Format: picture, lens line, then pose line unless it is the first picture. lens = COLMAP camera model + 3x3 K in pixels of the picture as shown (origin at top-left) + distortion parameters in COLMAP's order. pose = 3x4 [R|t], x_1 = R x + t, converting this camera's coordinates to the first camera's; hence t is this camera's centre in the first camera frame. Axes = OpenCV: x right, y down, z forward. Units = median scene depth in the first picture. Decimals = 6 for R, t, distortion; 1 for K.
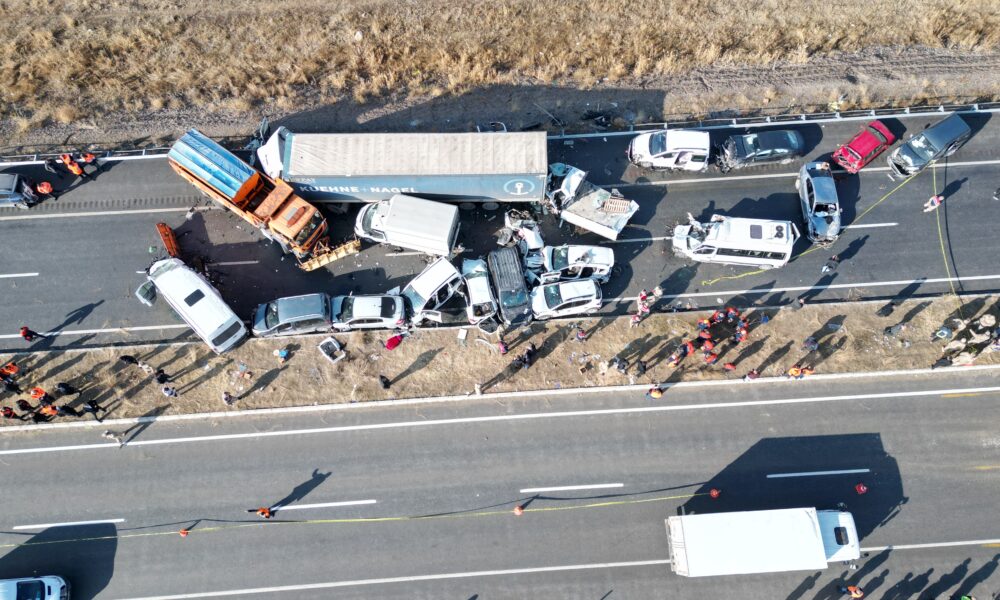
lens RADIAL K [[733.7, 0, 500.0], [0, 733.7, 300.0], [0, 0, 1]] dist [0.100278, -0.118515]
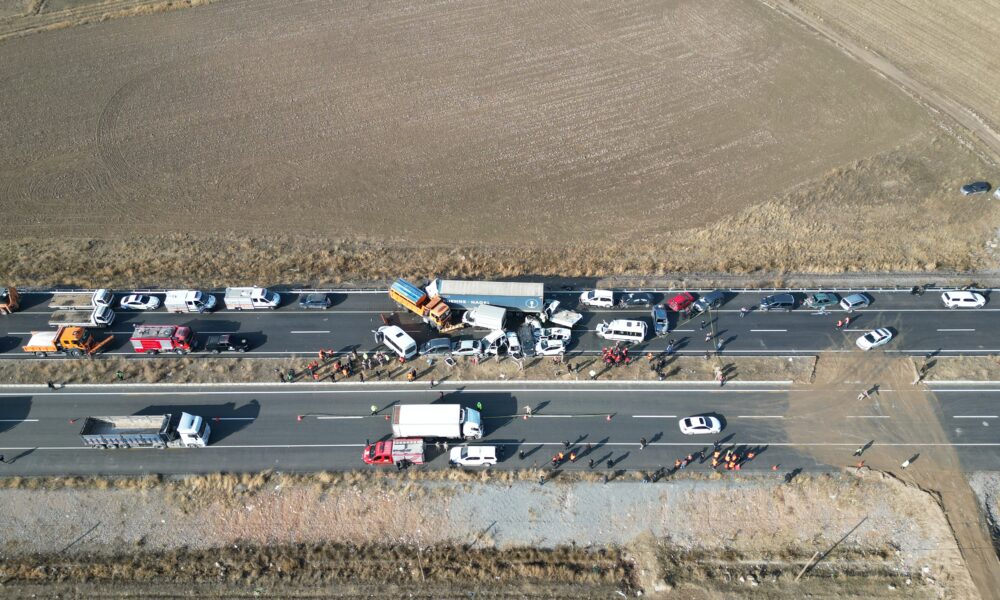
lens RADIAL K [[733.7, 0, 500.0], [0, 733.7, 300.0], [0, 0, 1]] dist [0.100278, -0.118515]
pose [[0.998271, 0.041727, -0.041394, 0.020143], [-0.054929, 0.912929, -0.404404, 0.806732], [0.020915, 0.405979, 0.913643, -1.199015]]
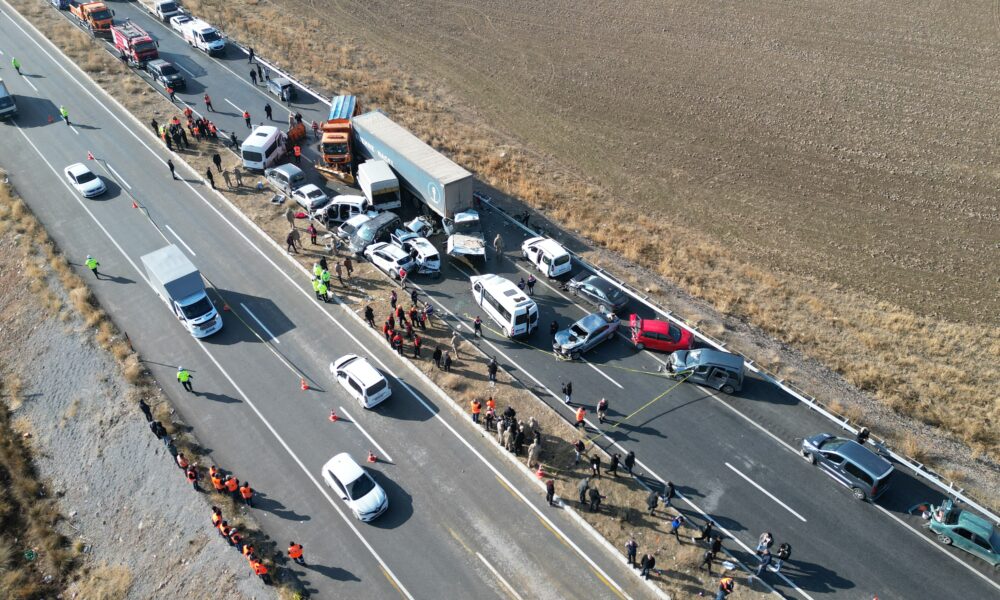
lens RADIAL K [[733.7, 0, 500.0], [0, 733.7, 300.0], [0, 0, 1]] dist [0.100278, -0.118515]
pose [[0.607750, 0.503665, -0.613972, 1.045516], [-0.747539, 0.623763, -0.228266, 0.195388], [0.268004, 0.597697, 0.755601, 0.097303]]
